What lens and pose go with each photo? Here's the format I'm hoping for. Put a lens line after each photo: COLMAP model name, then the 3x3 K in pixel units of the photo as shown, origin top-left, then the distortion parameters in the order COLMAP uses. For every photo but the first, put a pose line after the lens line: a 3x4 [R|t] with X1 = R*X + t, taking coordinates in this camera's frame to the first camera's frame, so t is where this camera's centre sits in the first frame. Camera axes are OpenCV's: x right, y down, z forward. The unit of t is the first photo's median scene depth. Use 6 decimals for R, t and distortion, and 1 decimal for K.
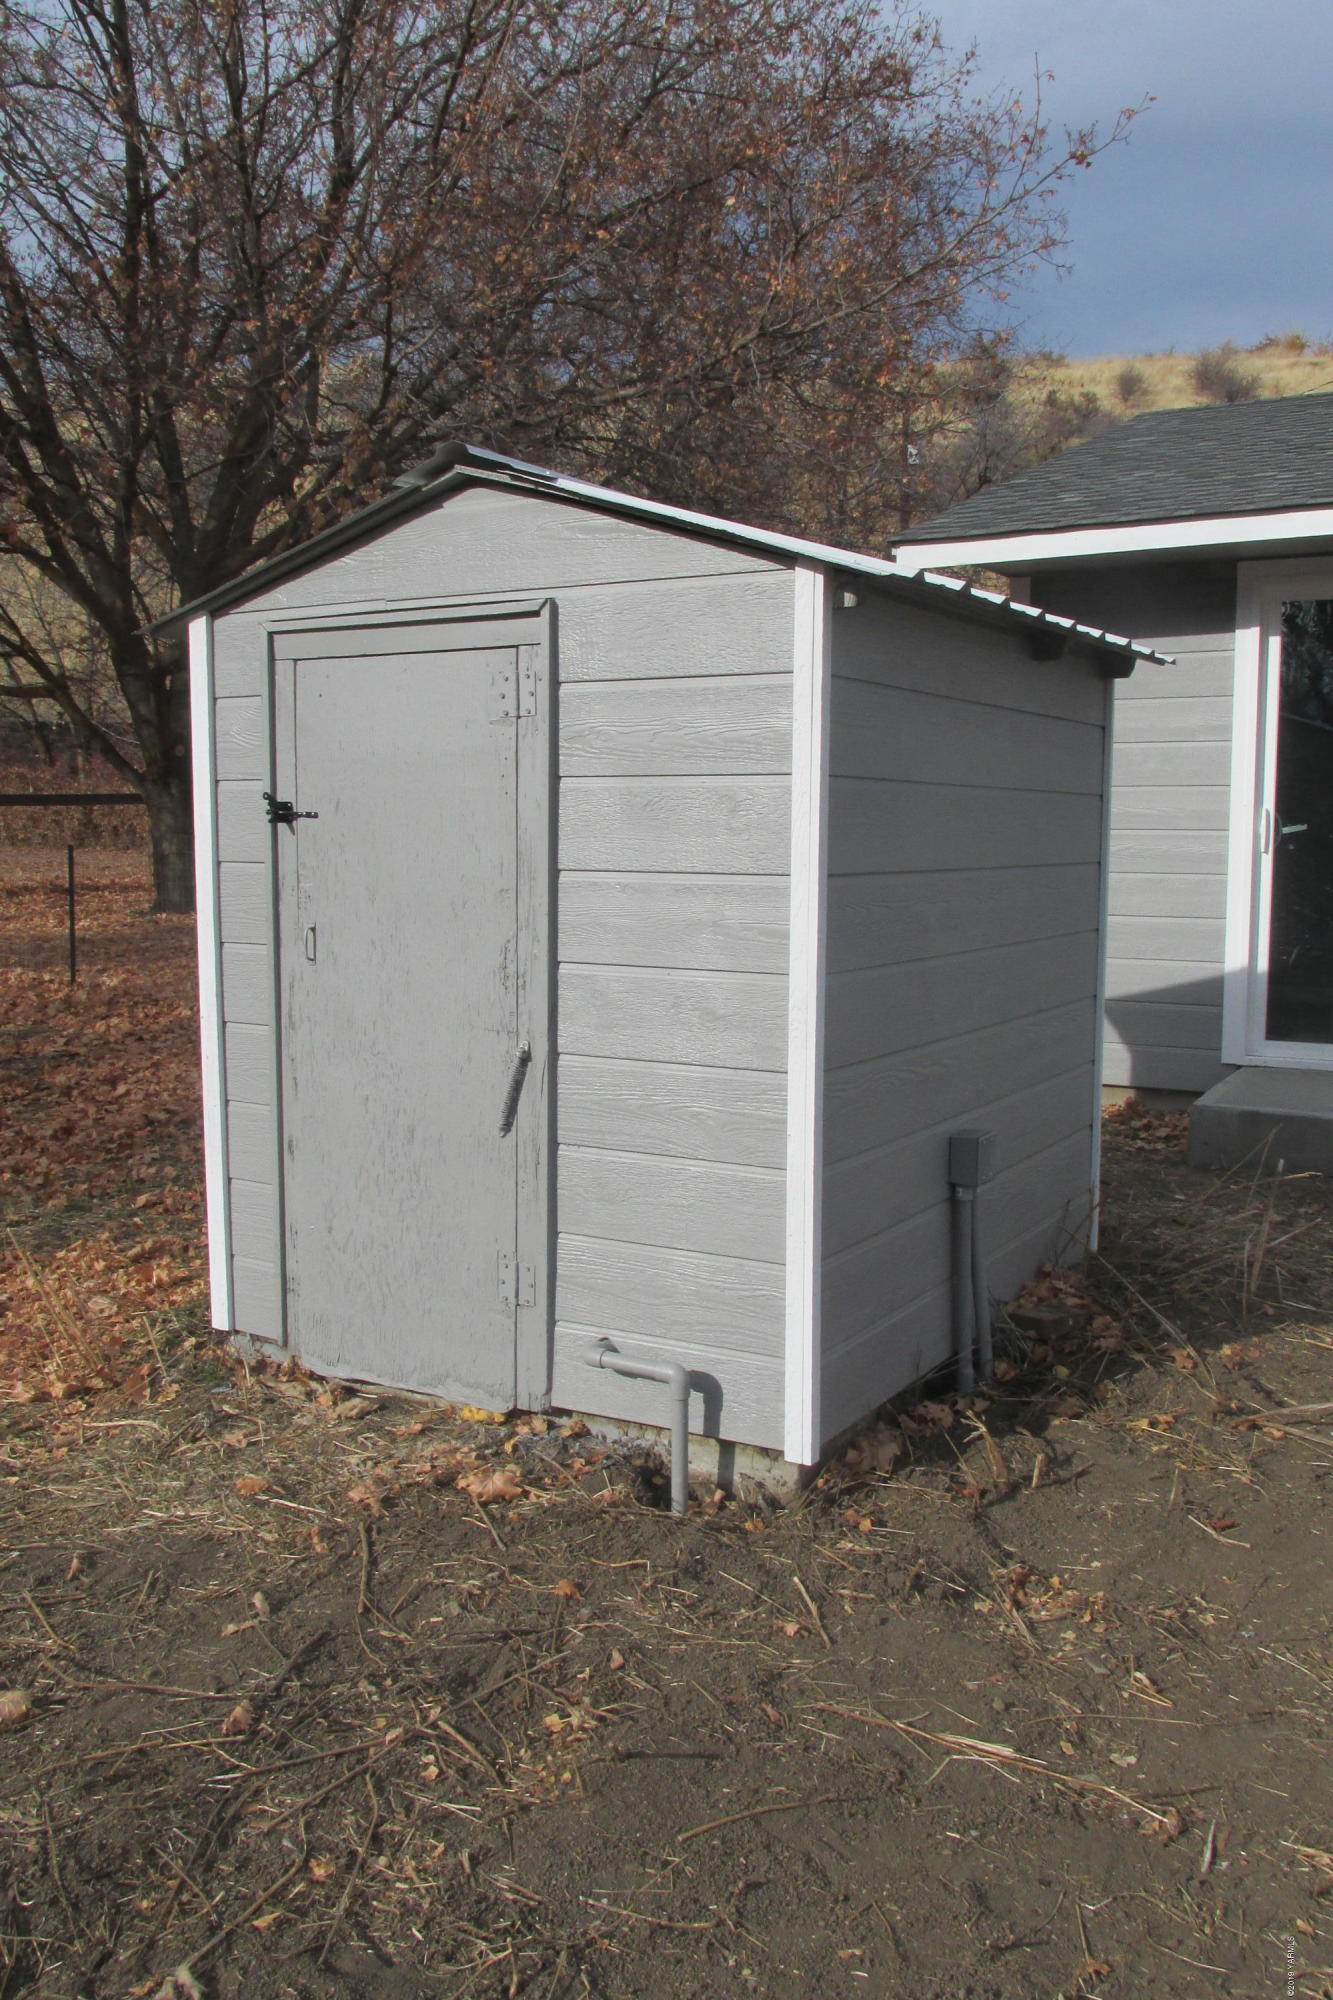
lens RADIAL K [[1620.3, 0, 666.5], [0, 1620.3, 1000.0], [0, 0, 1]] dist [-0.000671, -0.001753]
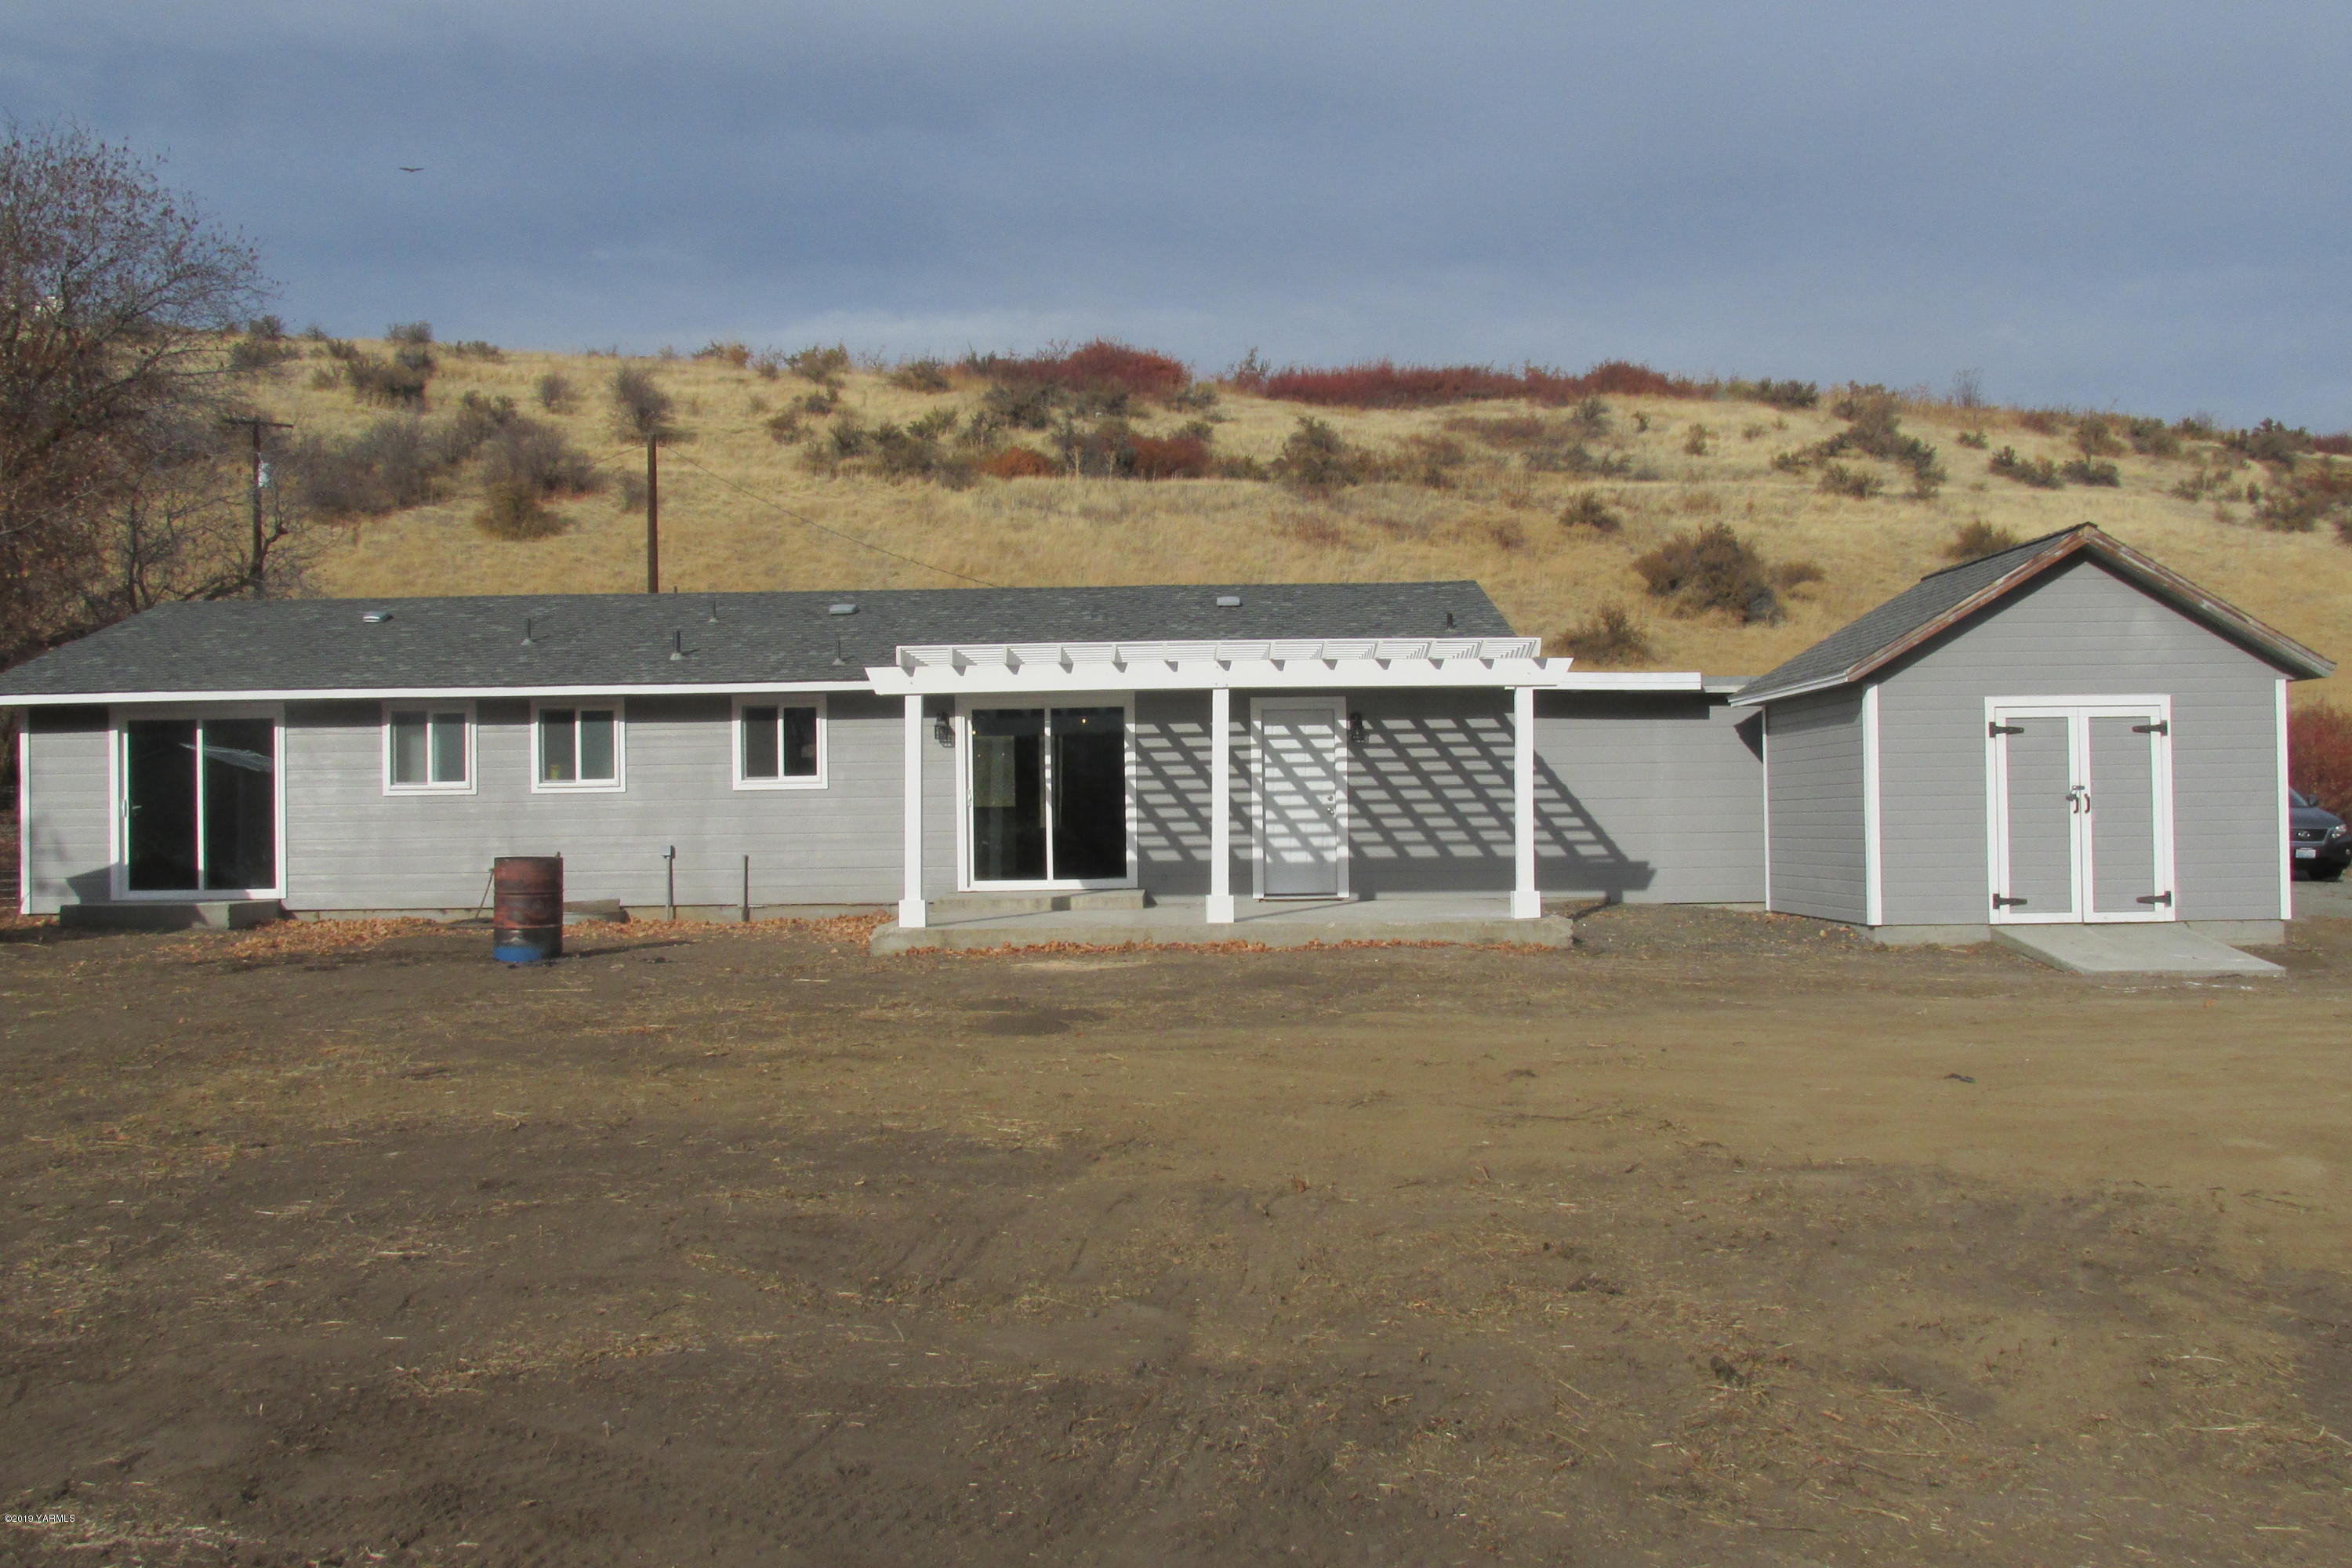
lens RADIAL K [[1905.4, 0, 1176.0], [0, 1905.4, 784.0], [0, 0, 1]] dist [-0.000671, -0.001753]
pose [[0.873735, -0.013233, 0.486222, 0.037002], [0.071156, 0.992353, -0.100859, 0.028637], [-0.481169, 0.122722, 0.867995, -0.248587]]
